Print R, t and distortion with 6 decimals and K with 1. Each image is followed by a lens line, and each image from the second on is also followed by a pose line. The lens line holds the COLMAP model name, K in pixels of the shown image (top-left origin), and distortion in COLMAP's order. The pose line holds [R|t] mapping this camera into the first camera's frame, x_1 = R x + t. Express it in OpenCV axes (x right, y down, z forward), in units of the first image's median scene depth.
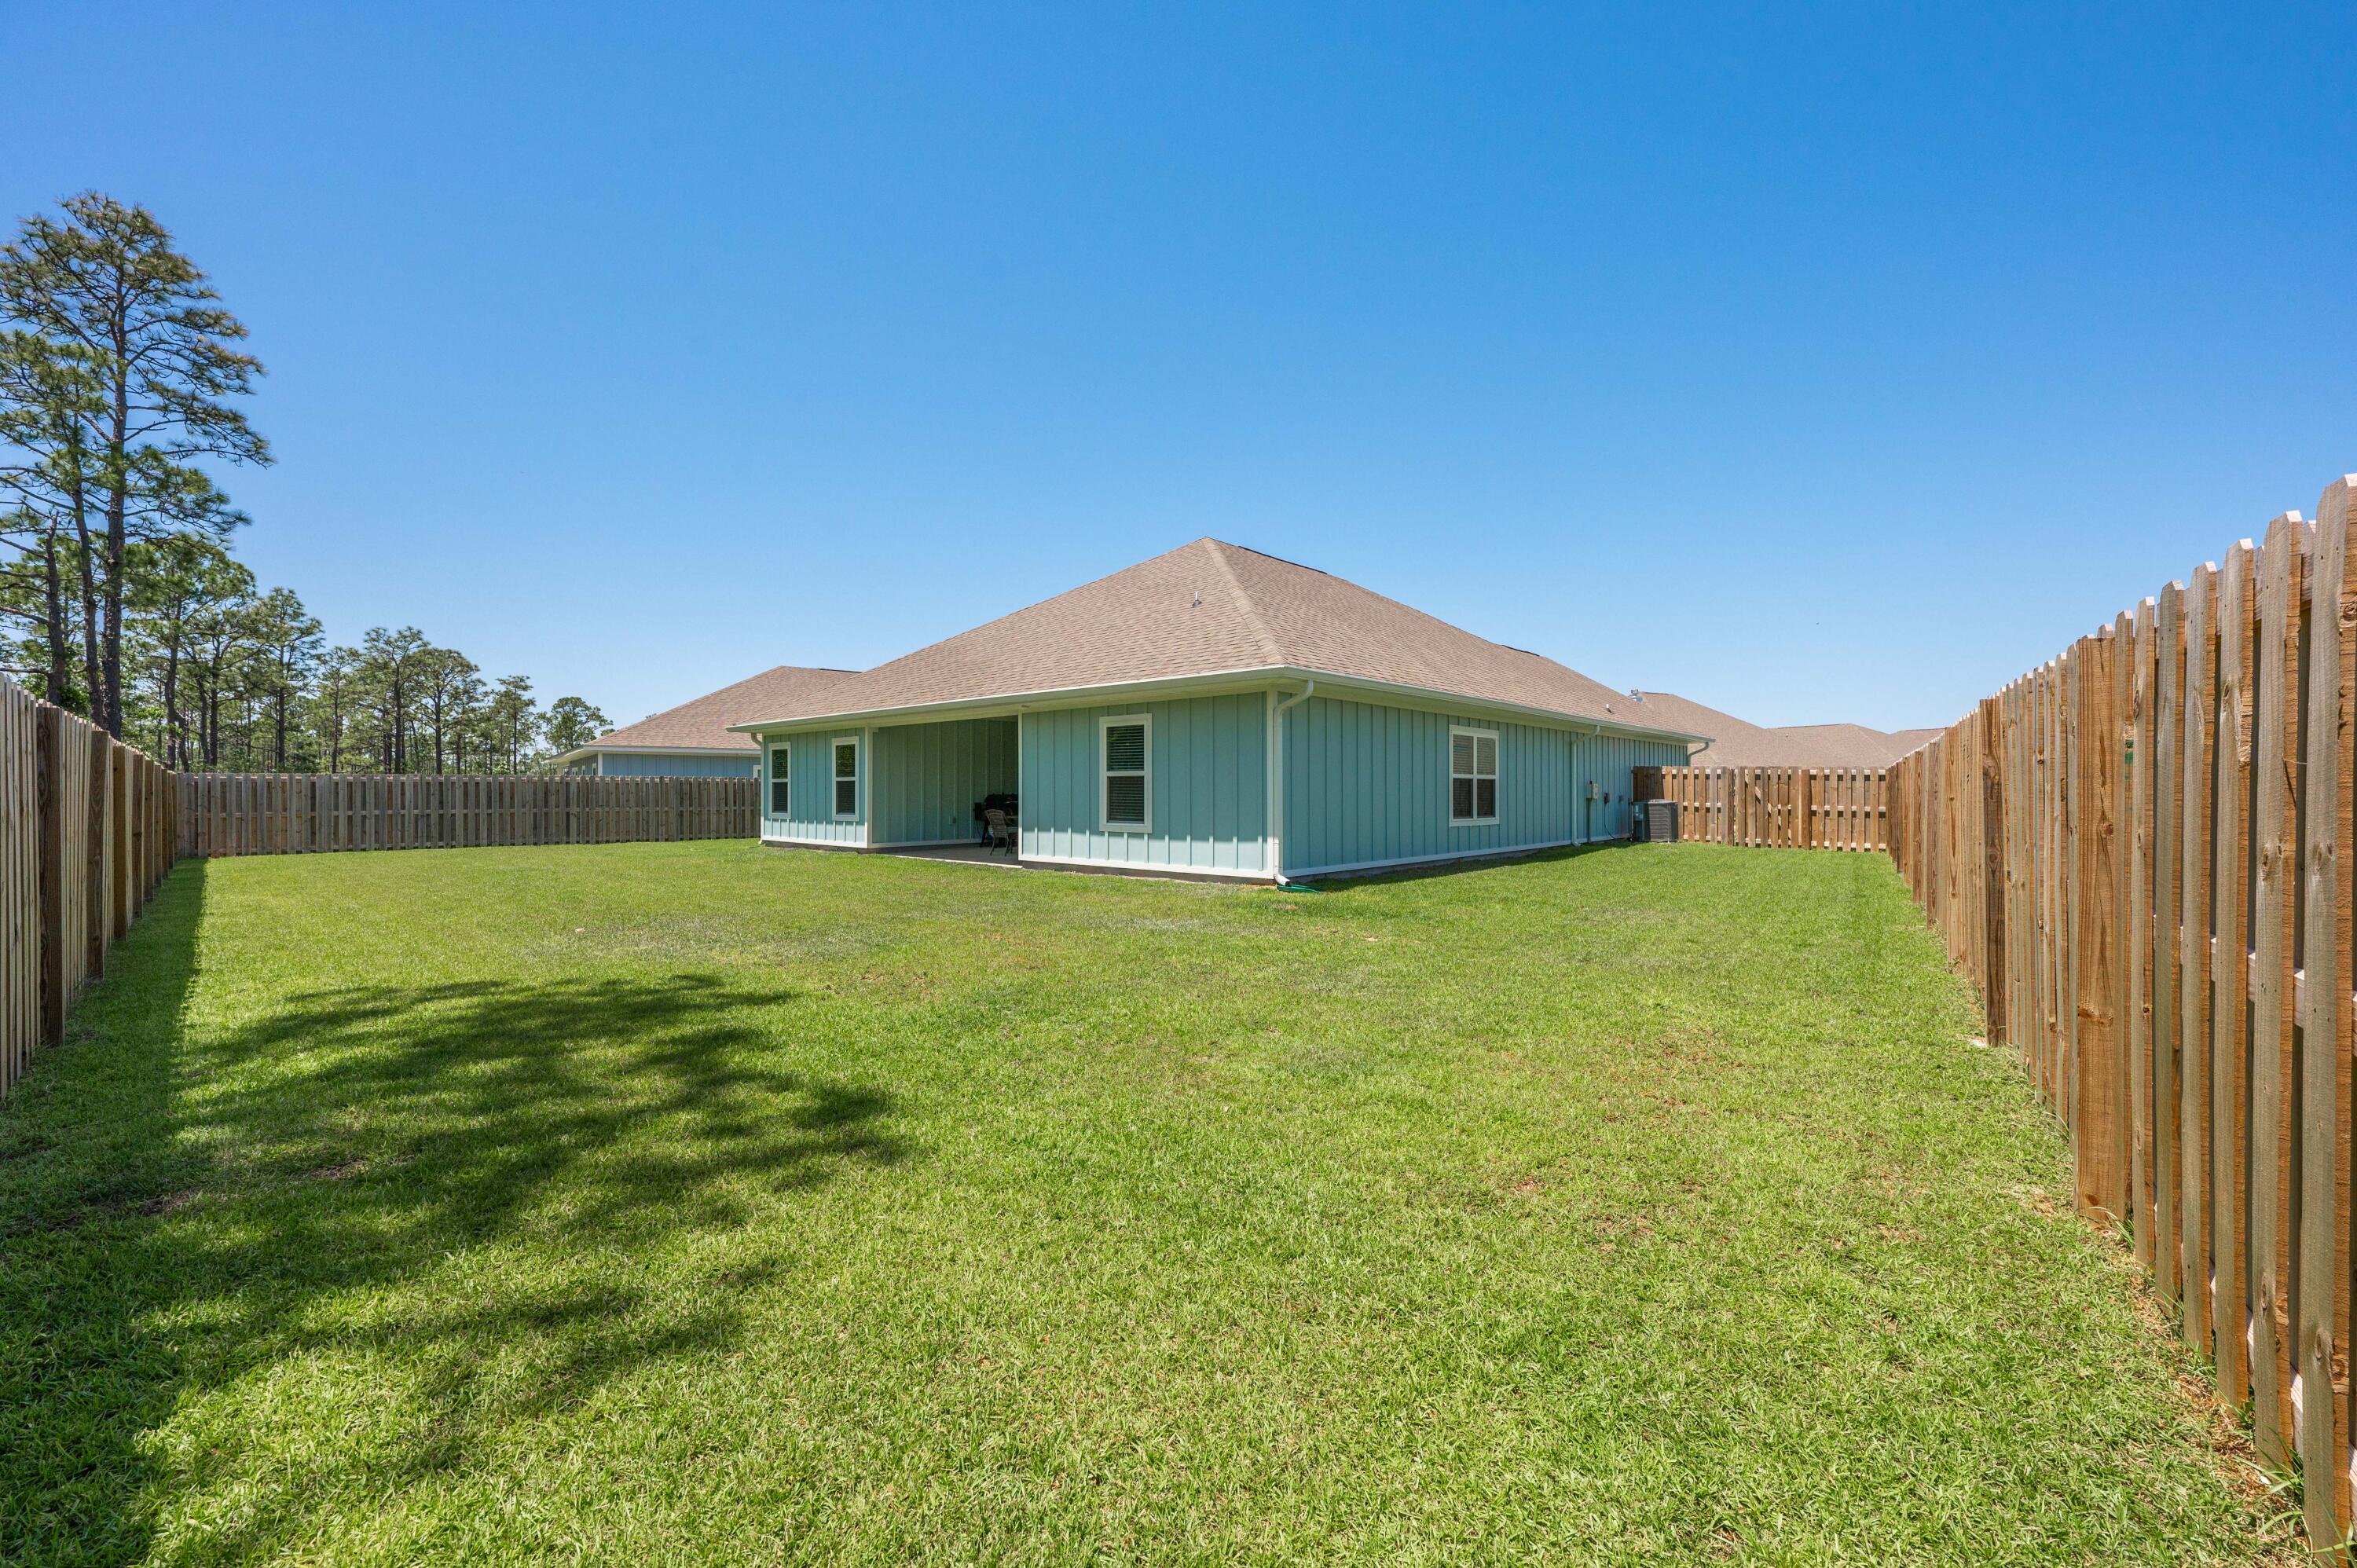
lens RADIAL K [[928.8, 0, 1183.4], [0, 928.8, 794.4], [0, 0, 1]] dist [-0.000530, 0.000081]
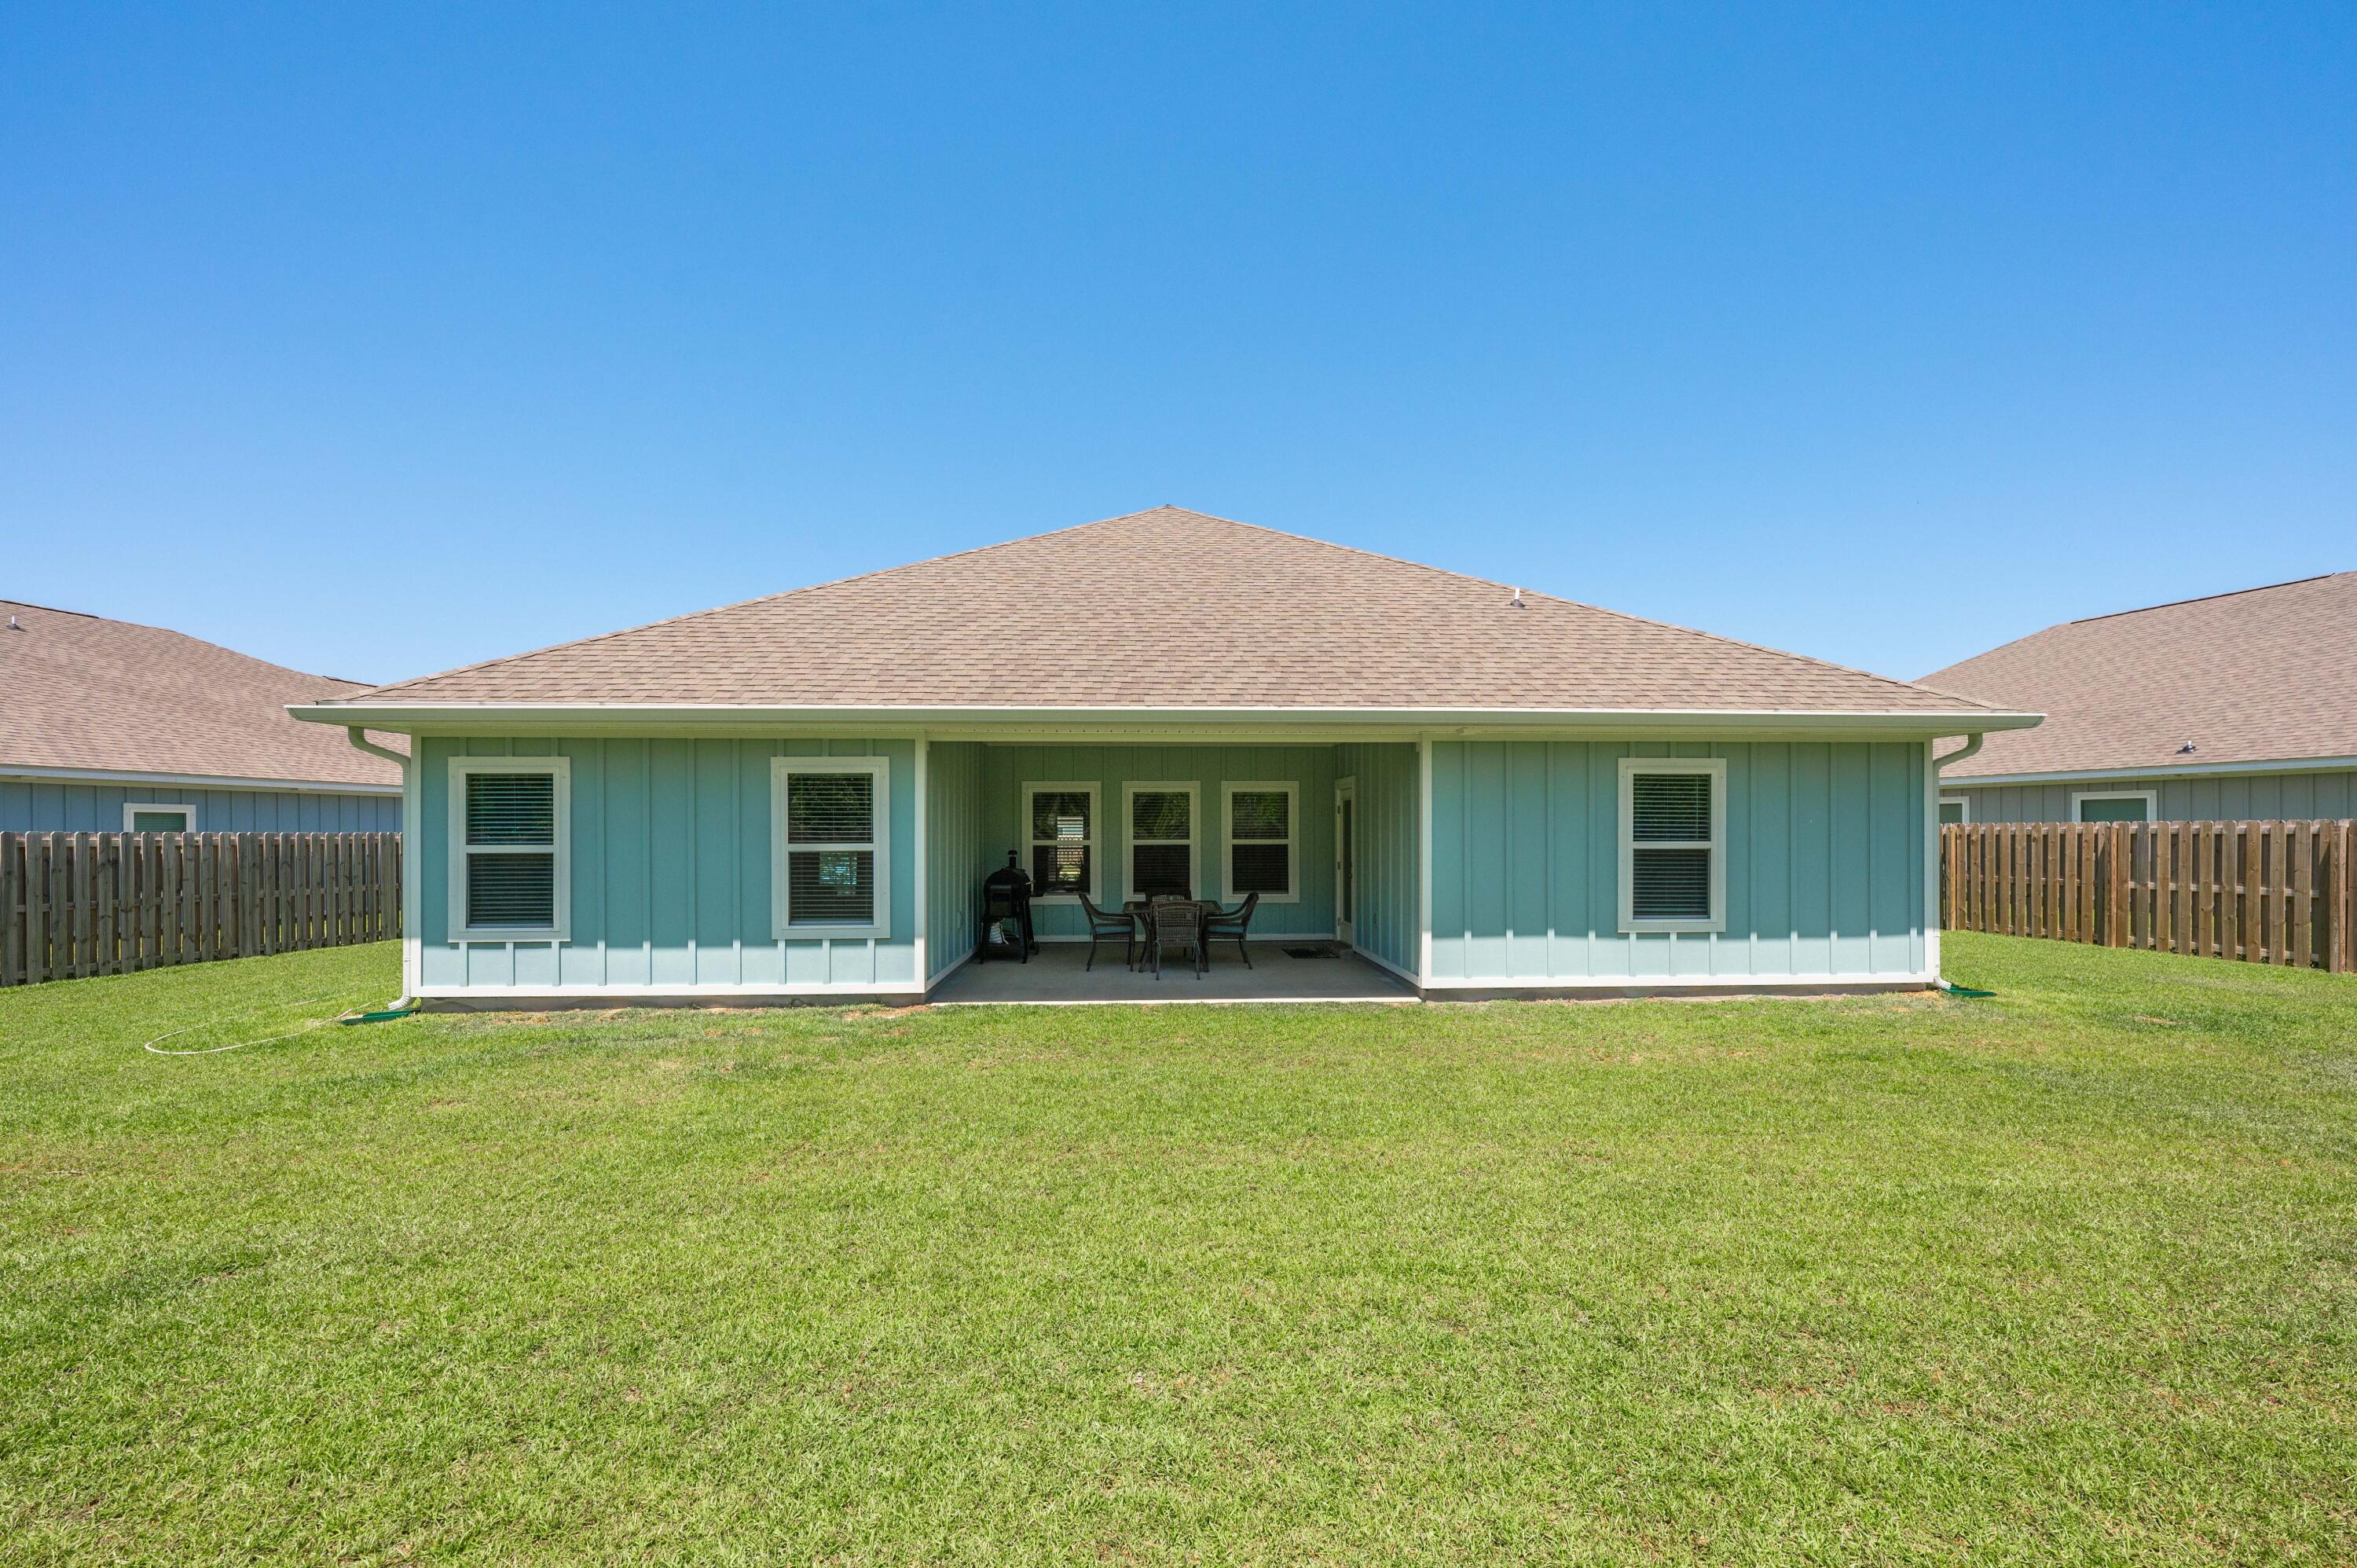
lens RADIAL K [[990.3, 0, 1178.5], [0, 990.3, 877.9], [0, 0, 1]] dist [-0.000130, 0.000014]
pose [[0.708371, -0.004902, 0.705824, -0.581797], [0.006102, 0.999981, 0.000821, -0.000824], [-0.705814, 0.003725, 0.708387, 0.521914]]
